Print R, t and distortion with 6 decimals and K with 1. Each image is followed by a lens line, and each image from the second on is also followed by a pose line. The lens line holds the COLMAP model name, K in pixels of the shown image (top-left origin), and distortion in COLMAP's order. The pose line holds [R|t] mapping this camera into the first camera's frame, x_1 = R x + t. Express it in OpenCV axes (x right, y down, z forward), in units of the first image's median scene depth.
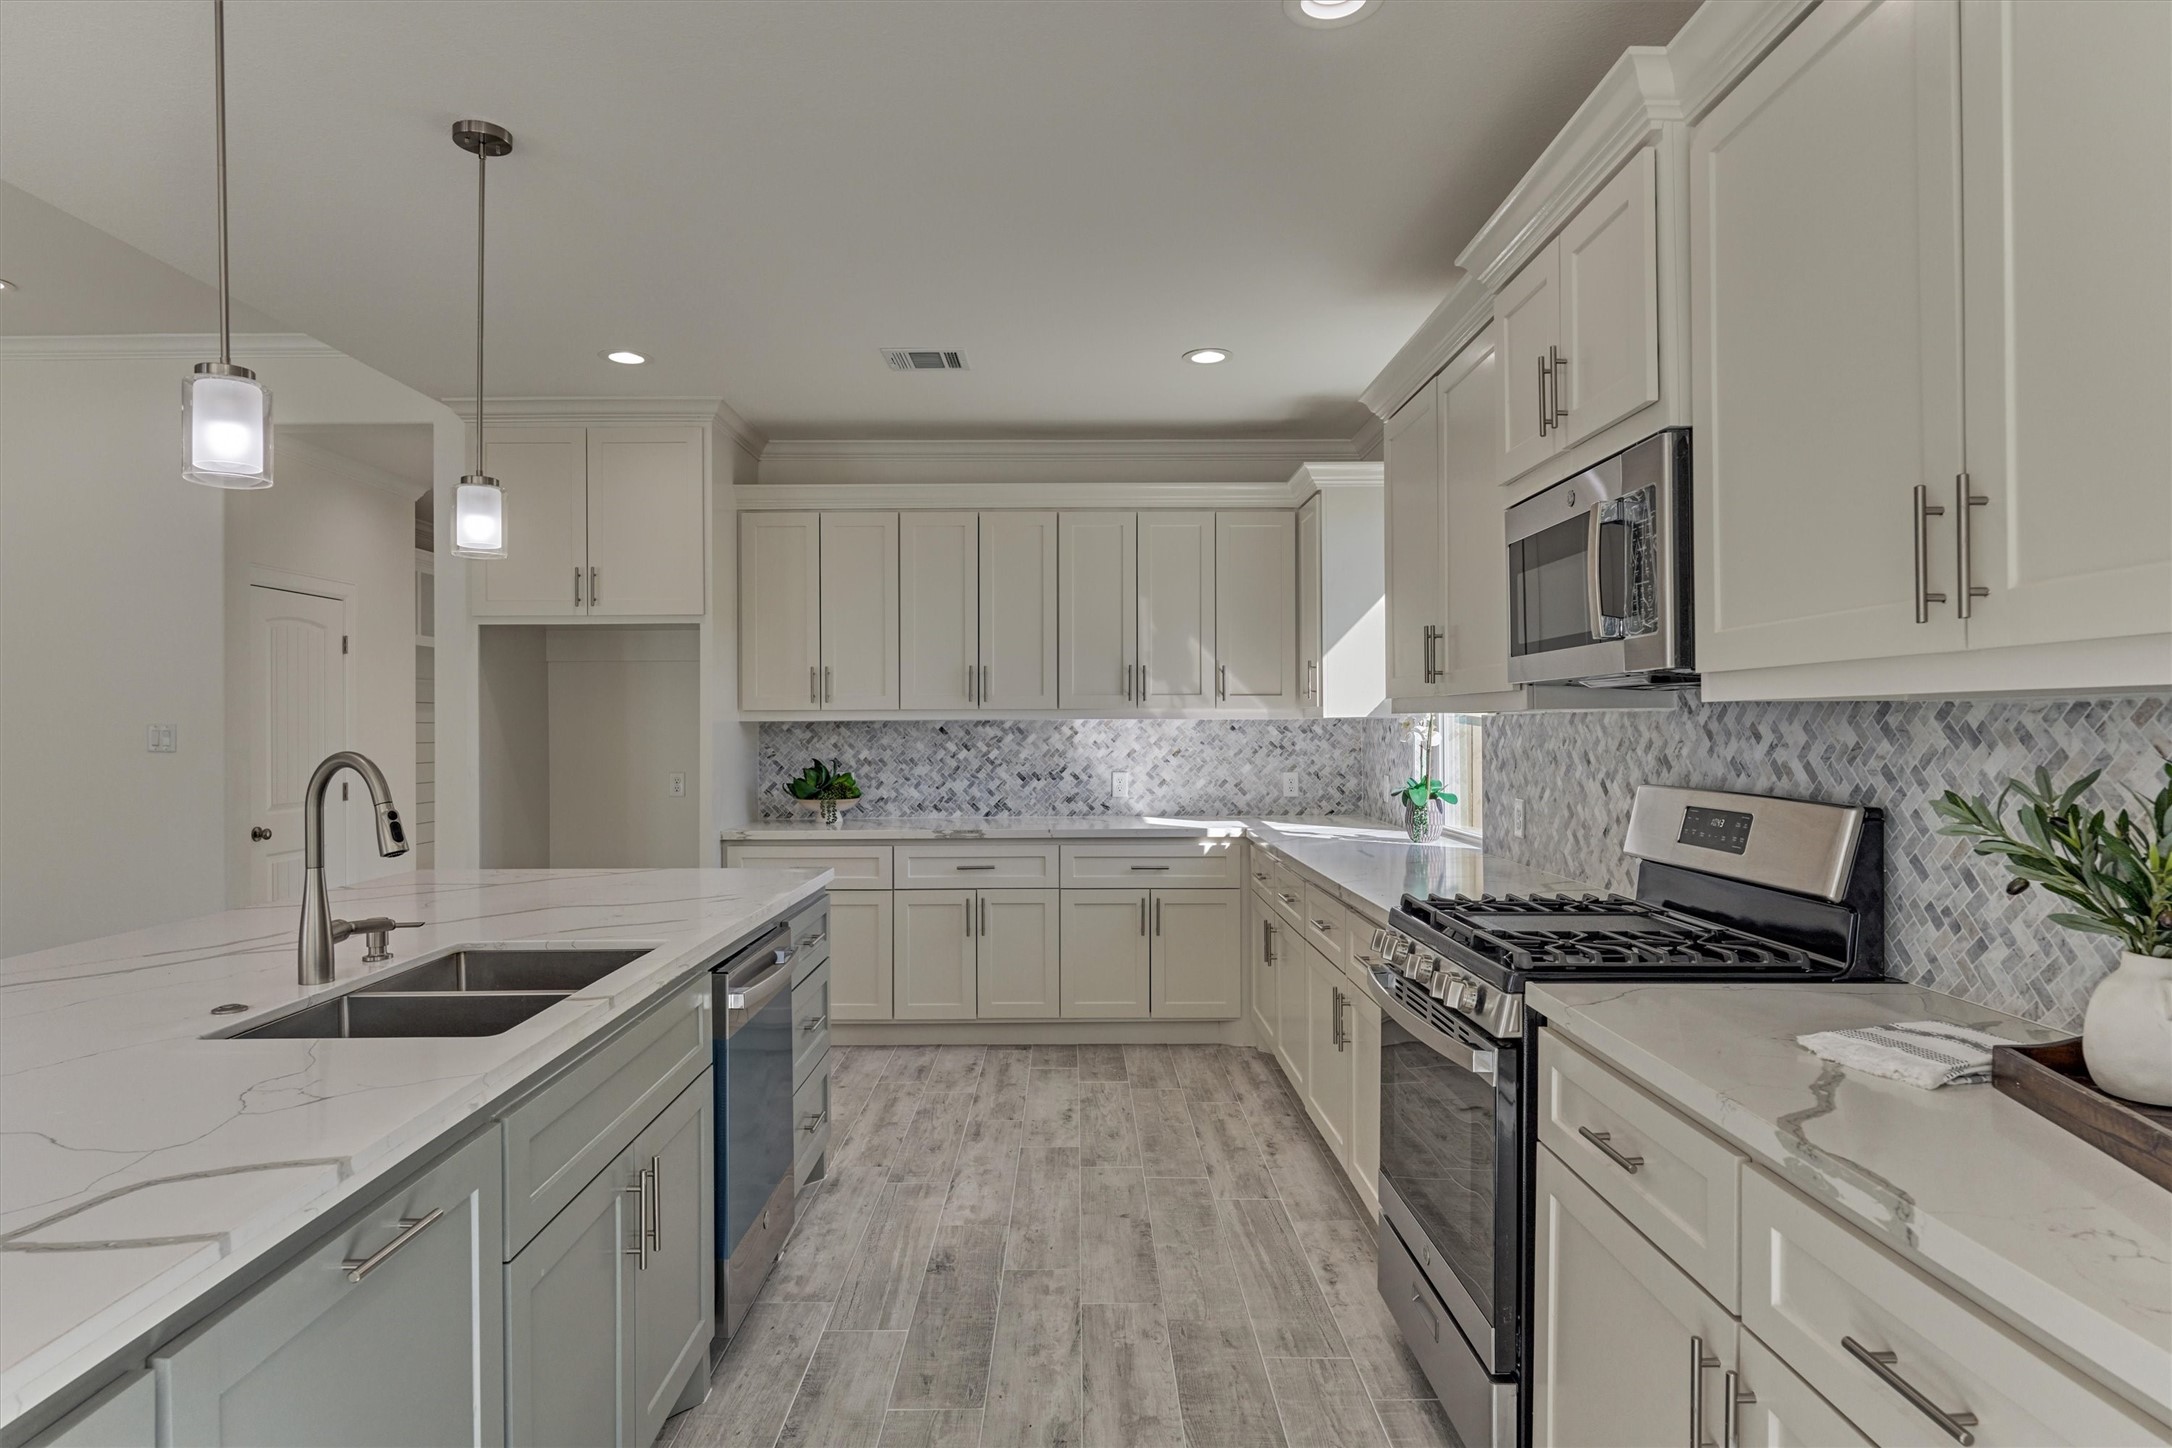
lens RADIAL K [[1231.7, 0, 1086.0], [0, 1231.7, 724.0], [0, 0, 1]] dist [-0.003357, -0.000381]
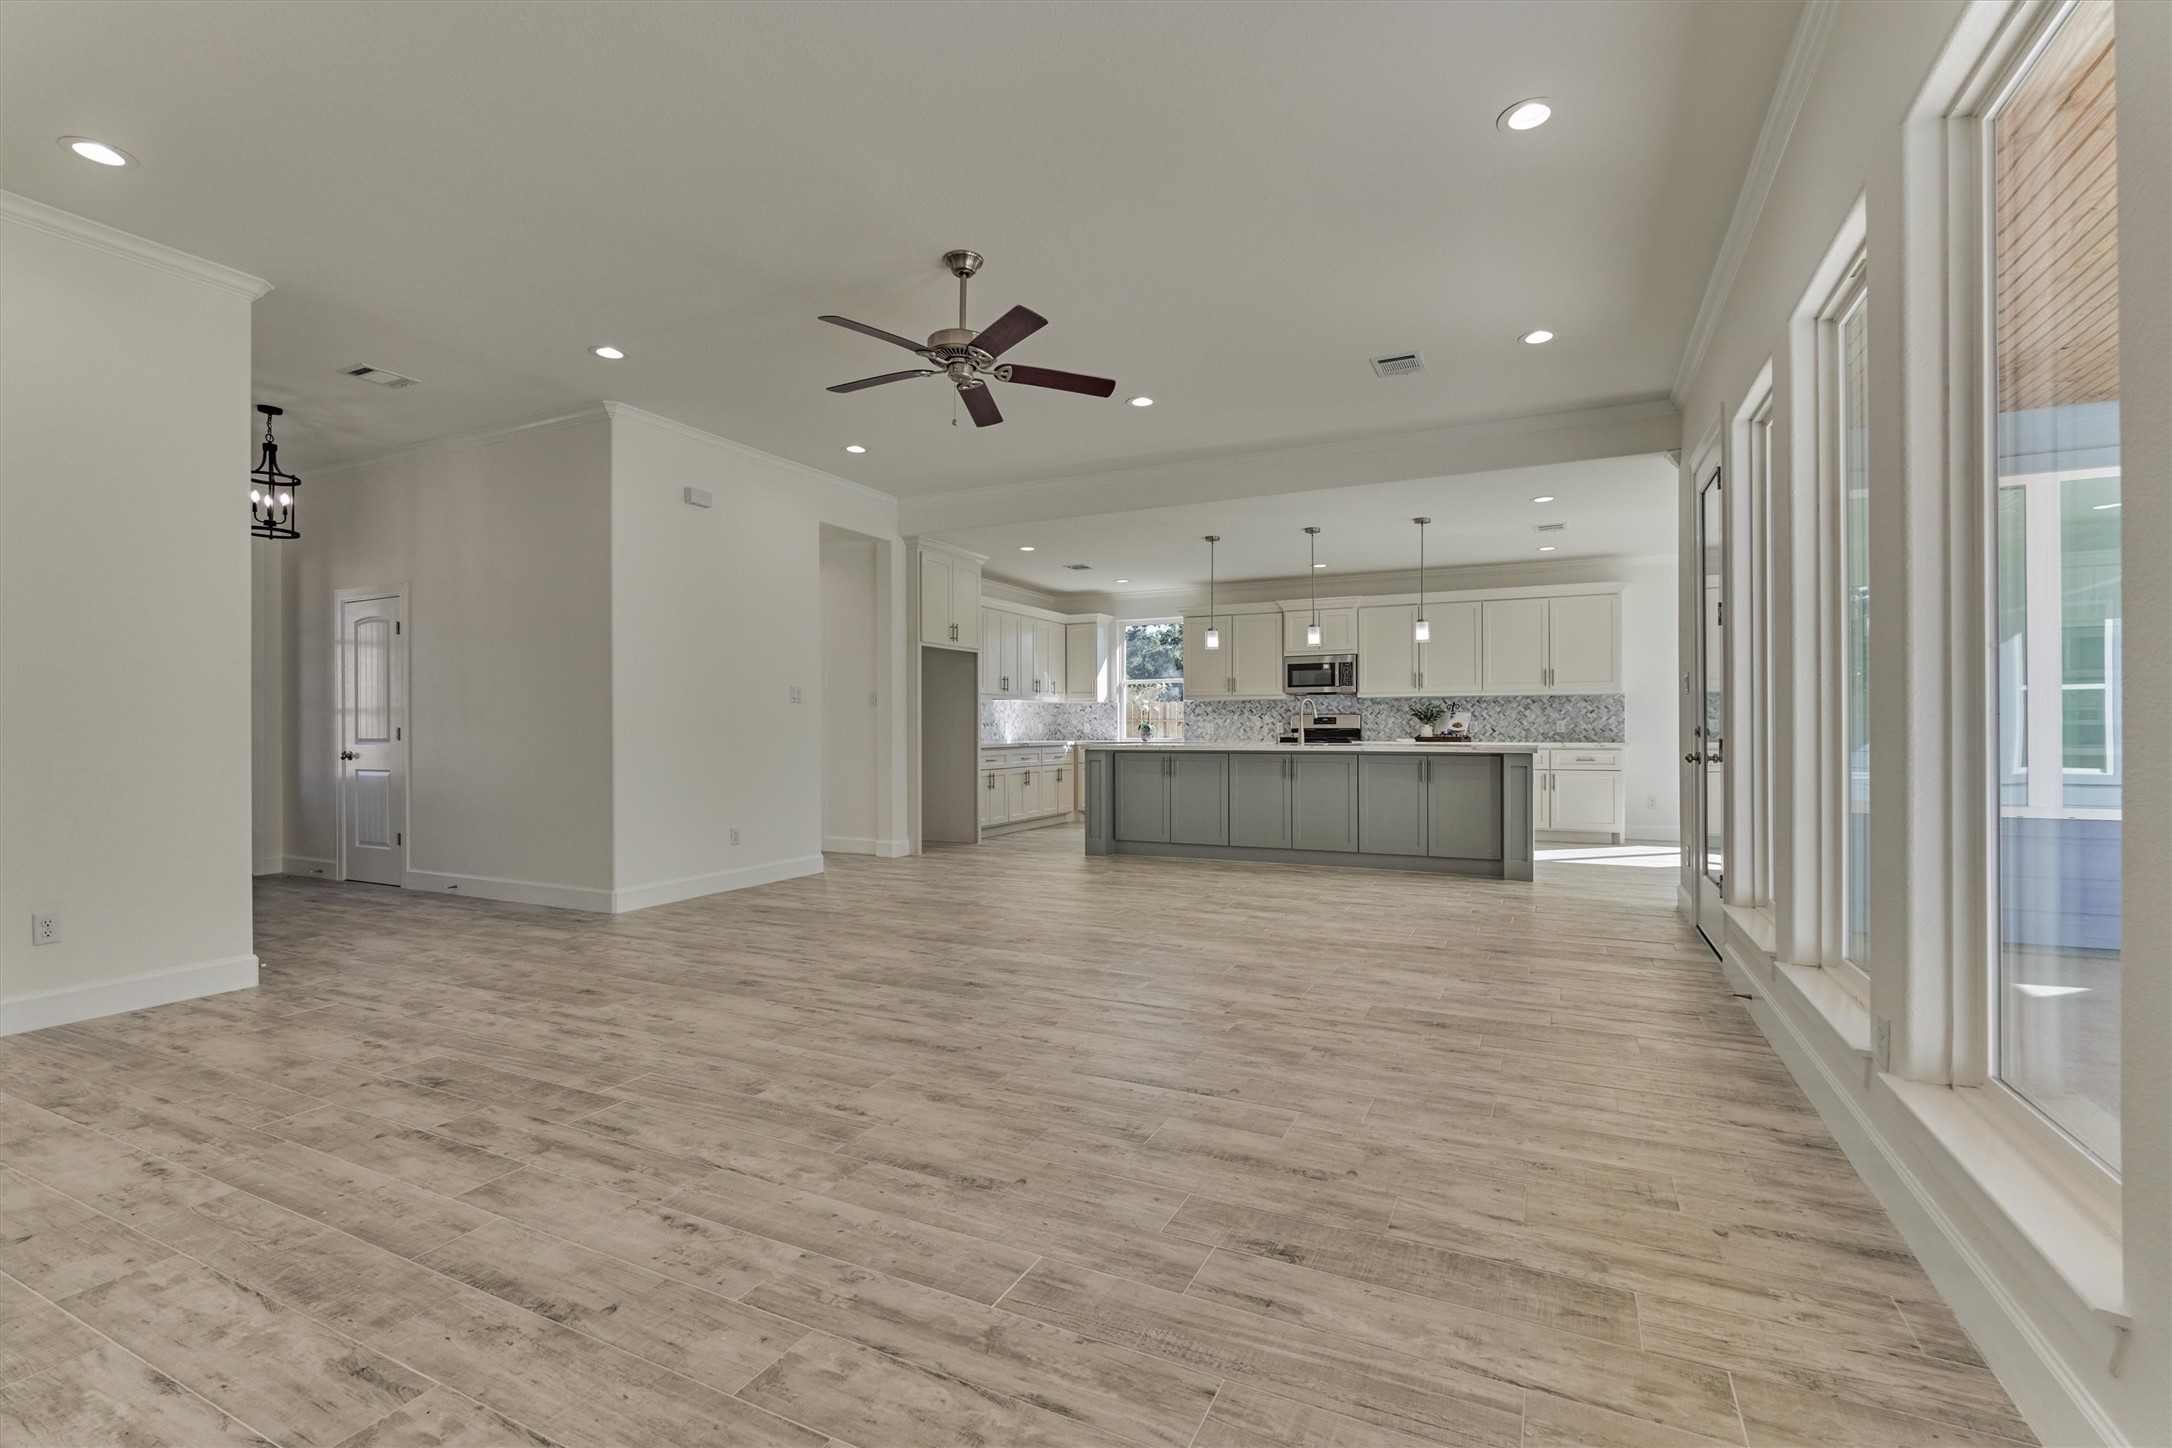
lens RADIAL K [[933.5, 0, 1086.0], [0, 933.5, 724.0], [0, 0, 1]] dist [-0.004741, -0.000249]
pose [[0.452588, 0.009683, 0.891667, -1.732406], [-0.002175, 0.999950, -0.009755, 0.066264], [-0.891717, 0.002476, 0.452586, 0.029498]]
